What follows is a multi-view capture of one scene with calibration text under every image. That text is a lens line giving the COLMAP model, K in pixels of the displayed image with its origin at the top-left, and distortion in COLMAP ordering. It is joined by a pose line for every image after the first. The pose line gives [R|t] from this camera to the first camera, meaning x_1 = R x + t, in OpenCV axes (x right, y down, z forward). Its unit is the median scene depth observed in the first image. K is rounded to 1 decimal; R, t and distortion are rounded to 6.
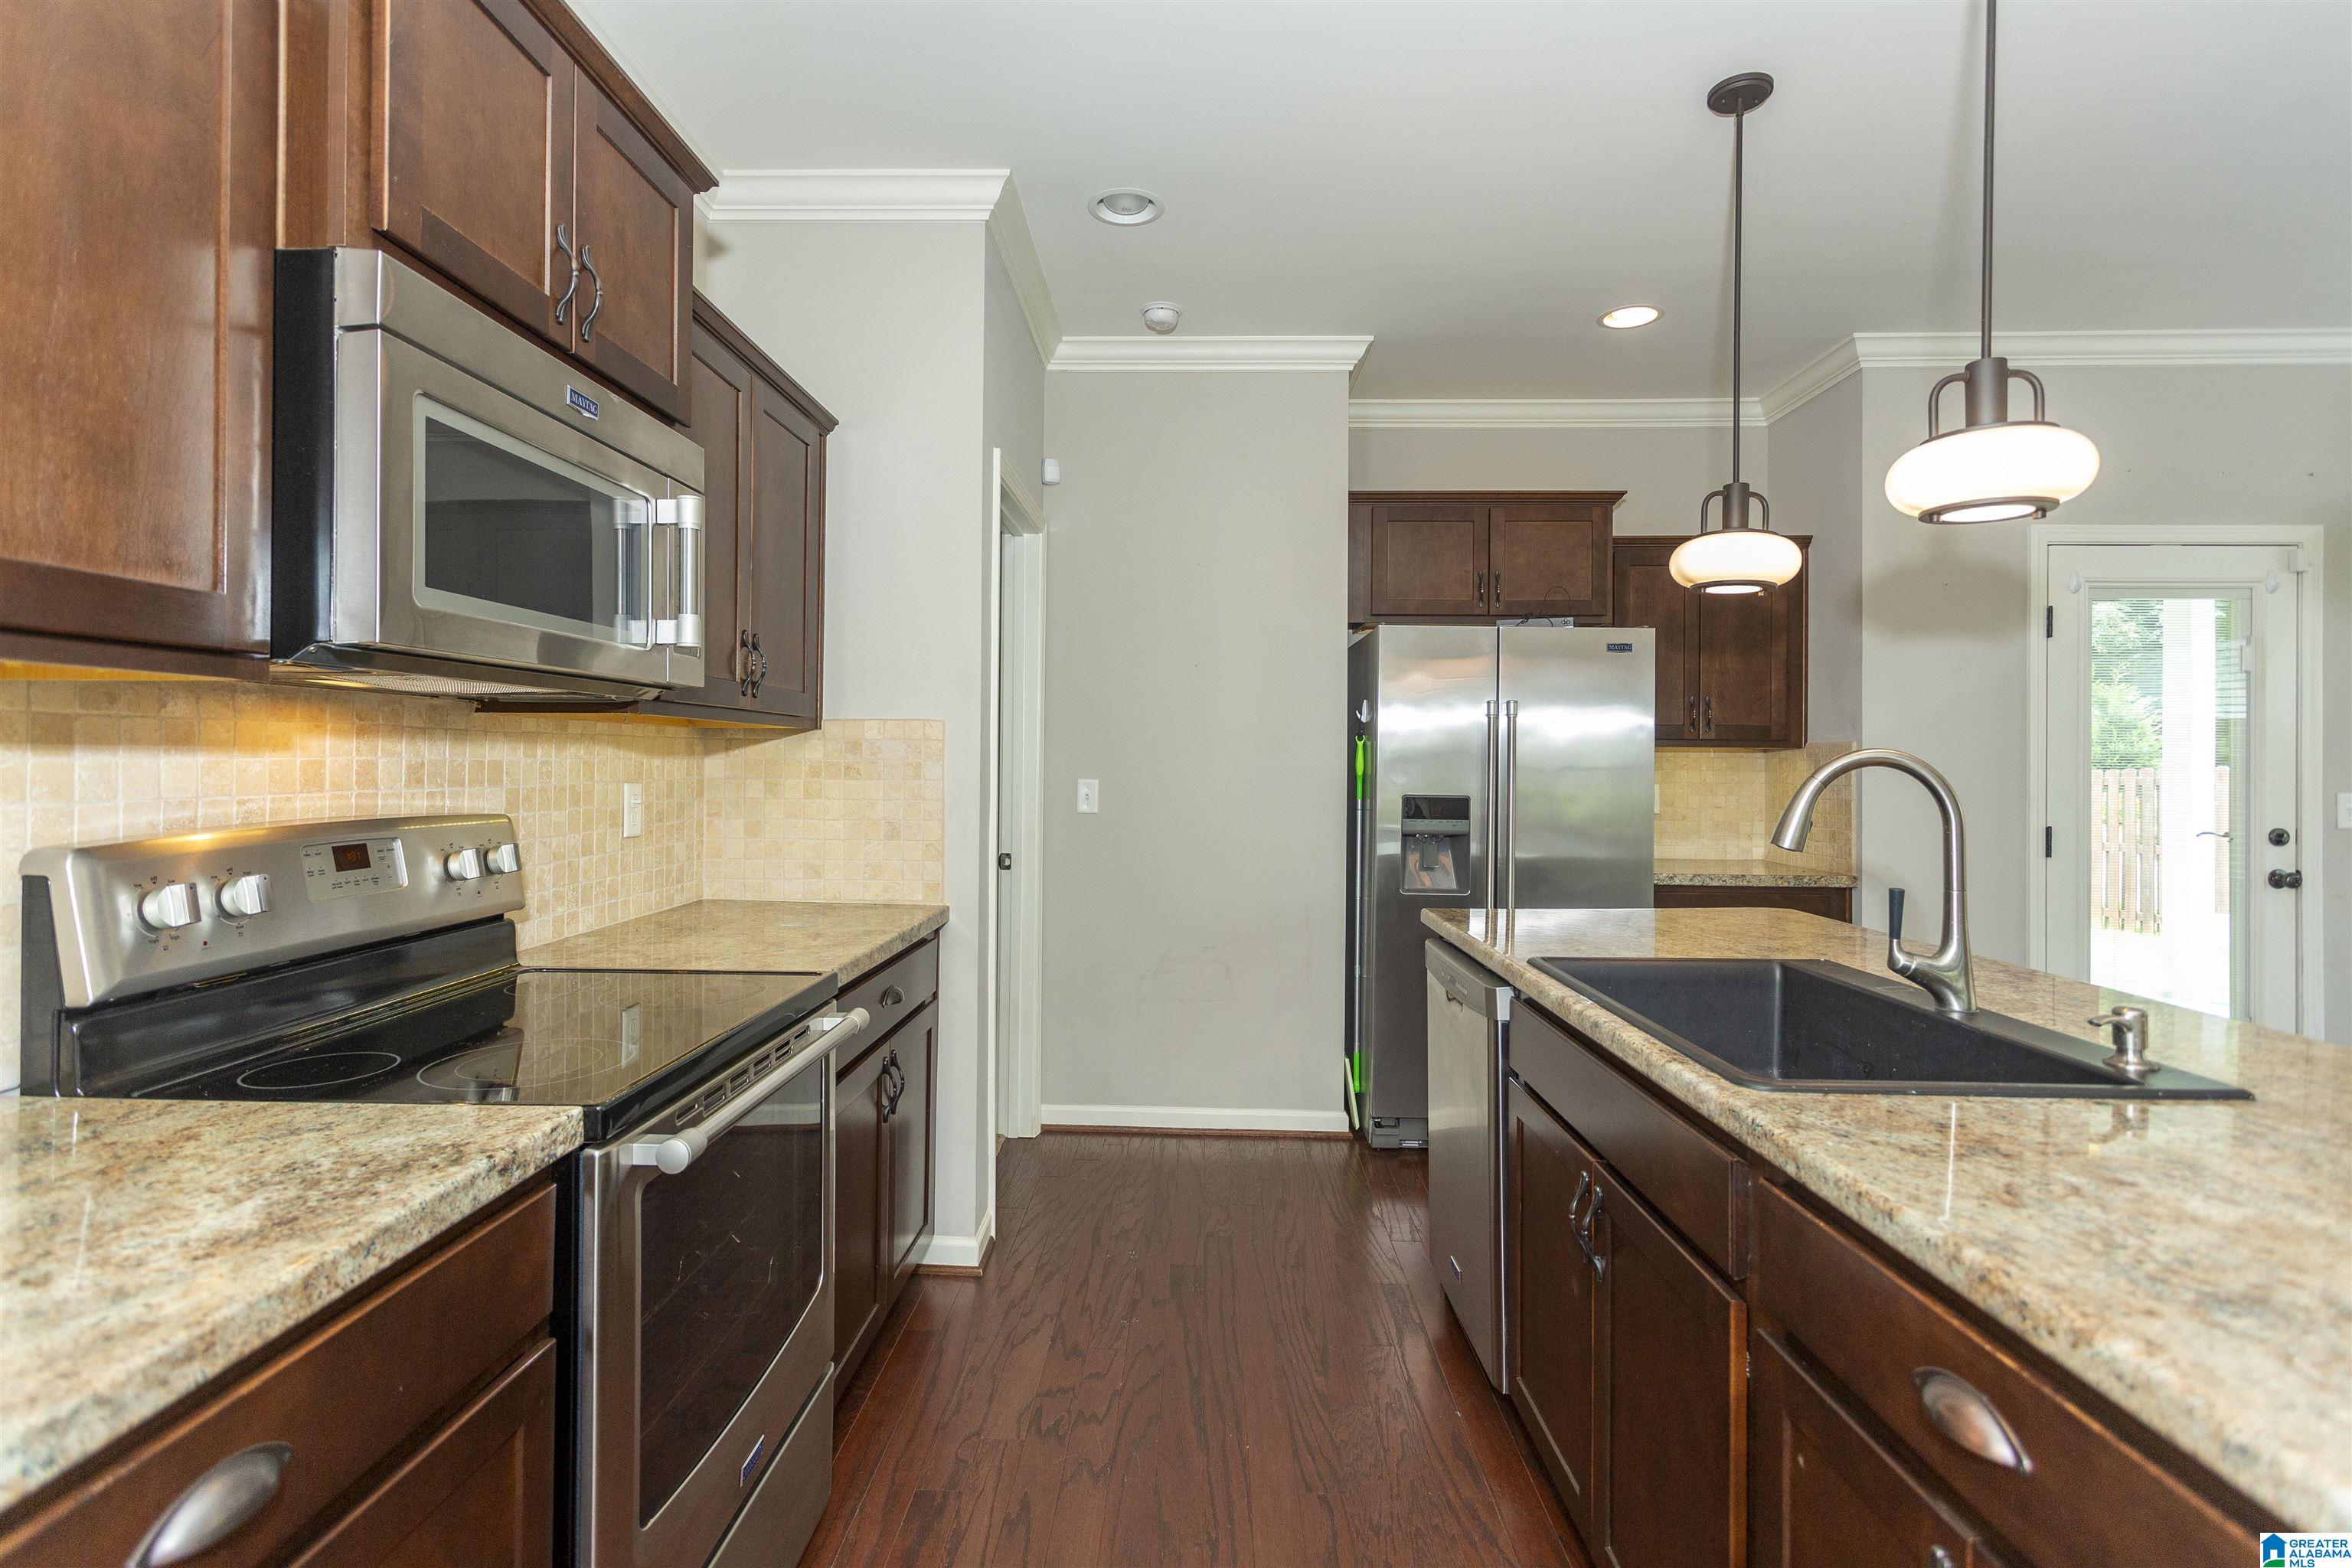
lens RADIAL K [[1122.1, 0, 1166.9], [0, 1122.1, 775.2], [0, 0, 1]] dist [-0.000423, 0.002450]
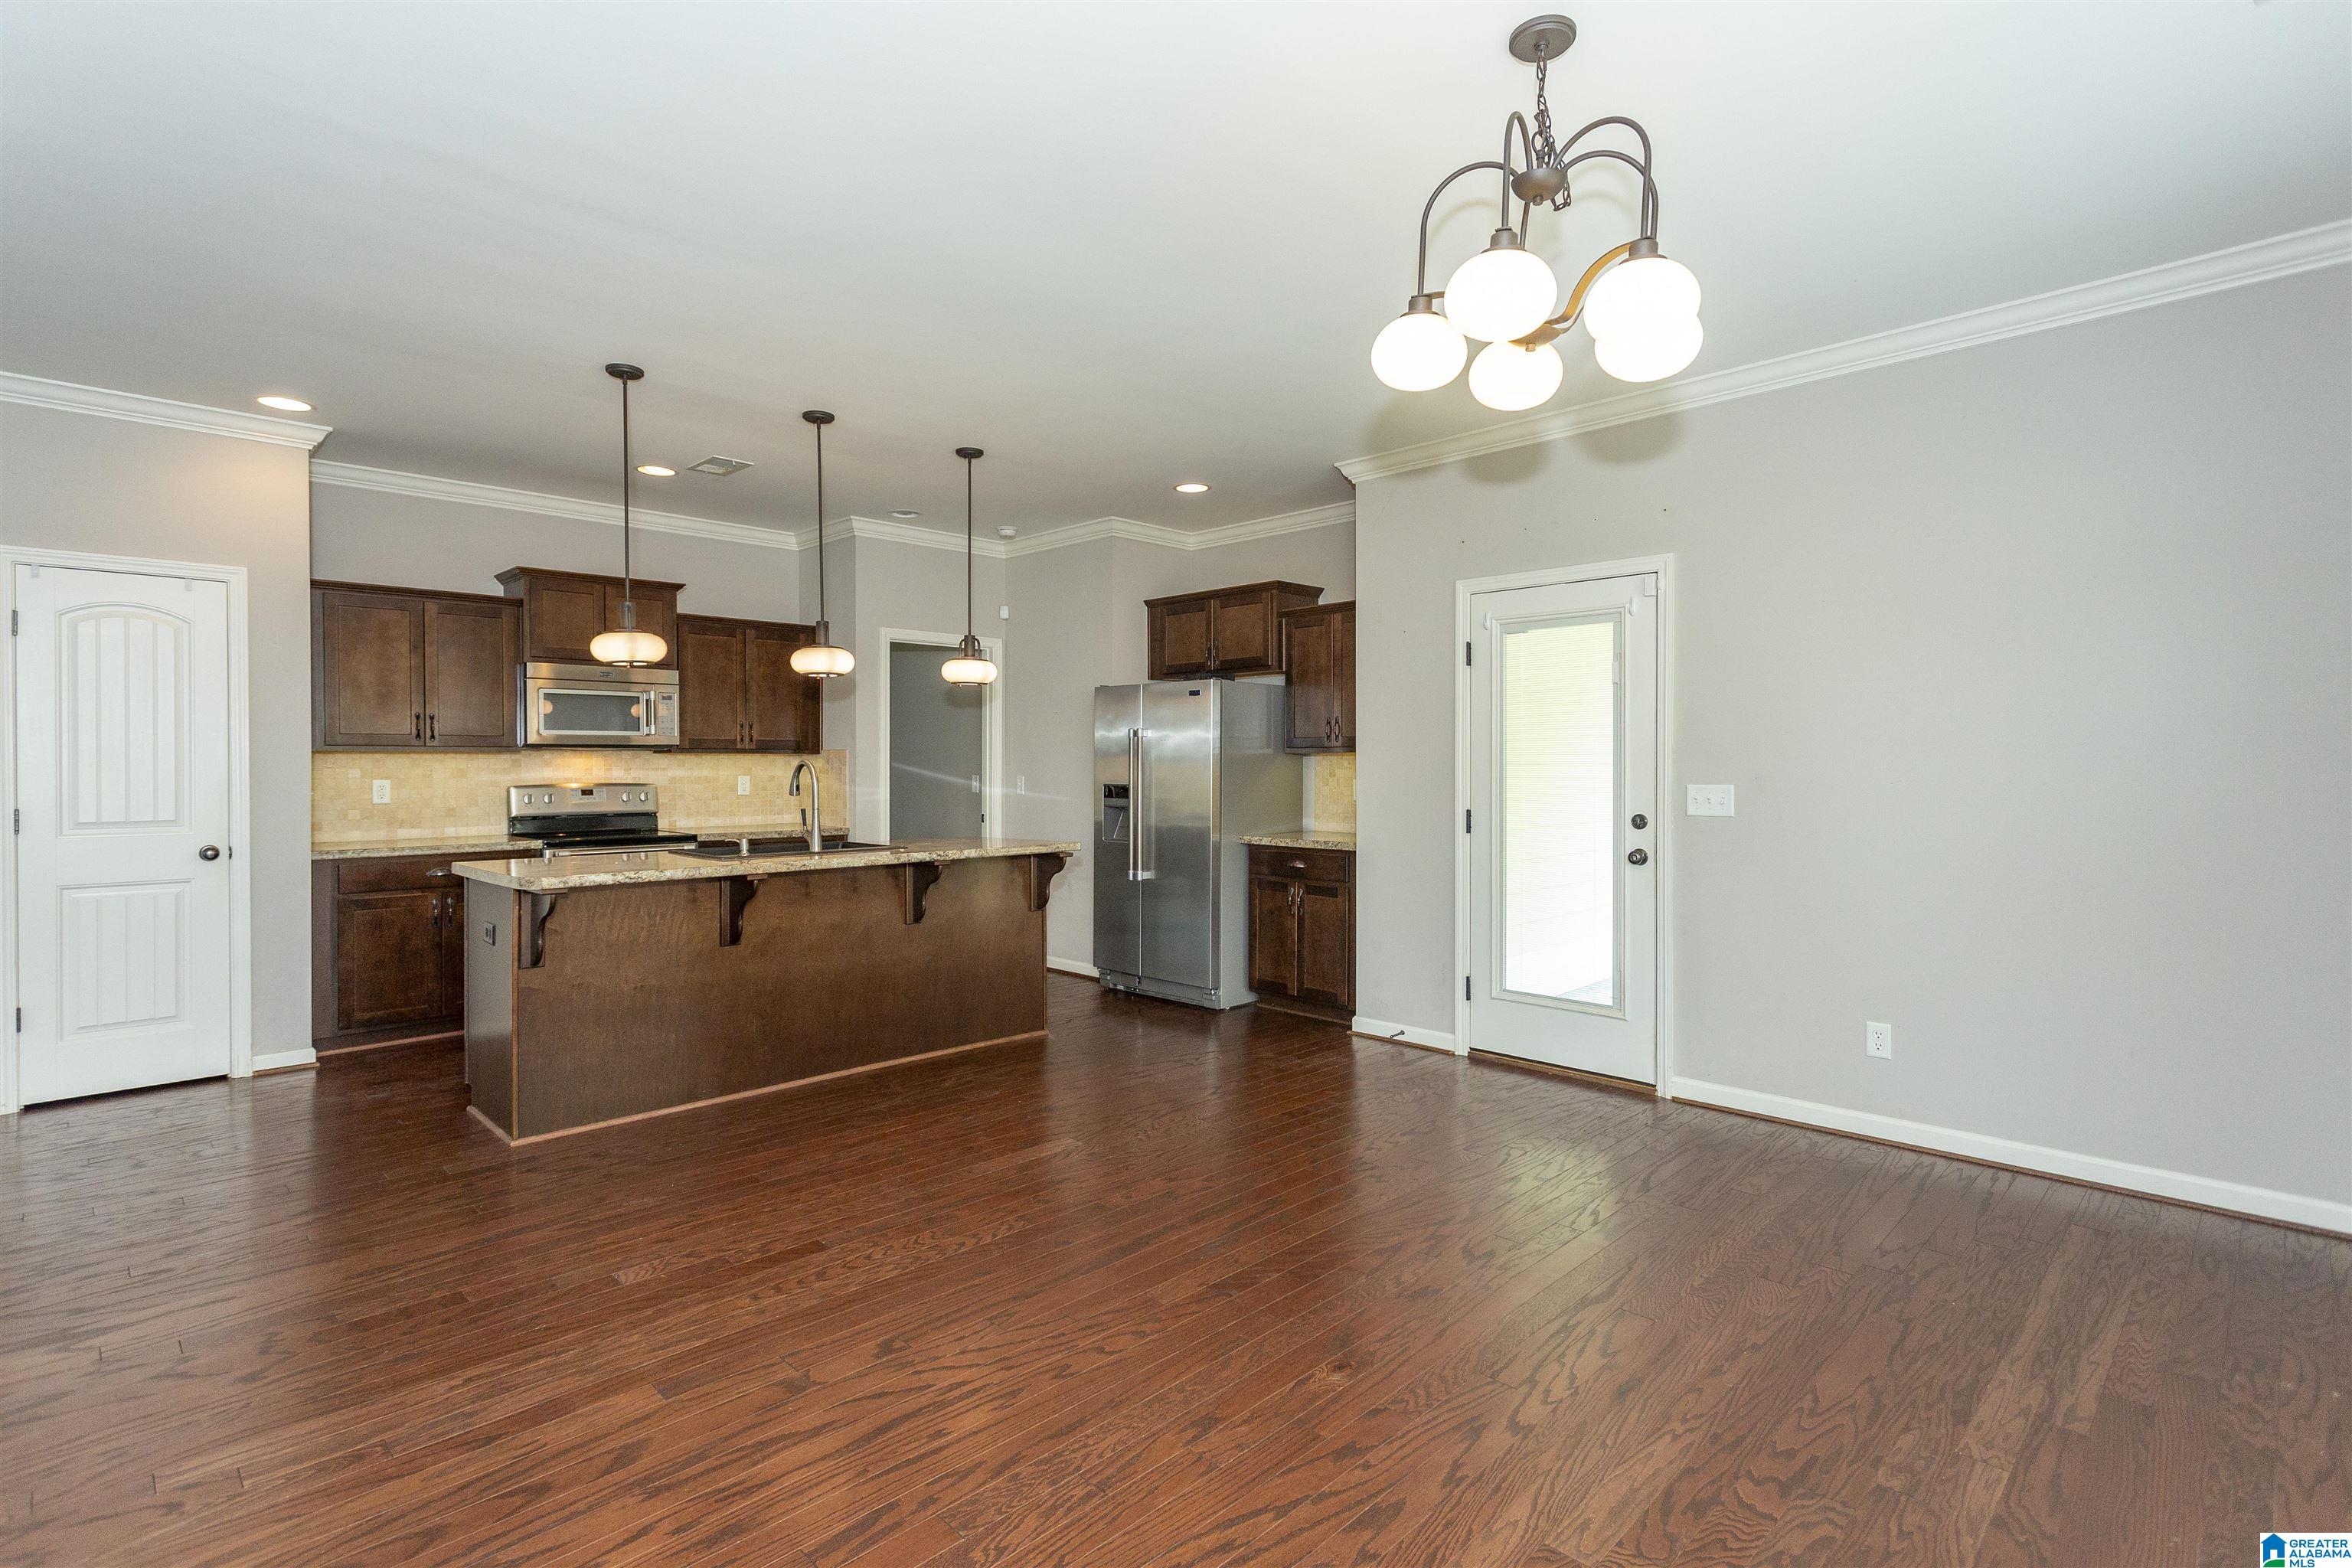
lens RADIAL K [[1159.3, 0, 1165.0], [0, 1159.3, 798.8], [0, 0, 1]] dist [0.000748, 0.001464]
pose [[0.719982, 0.010244, -0.693917, 1.509489], [-0.001496, 0.999912, 0.013209, 0.016328], [0.693991, -0.008472, 0.719934, -0.225828]]
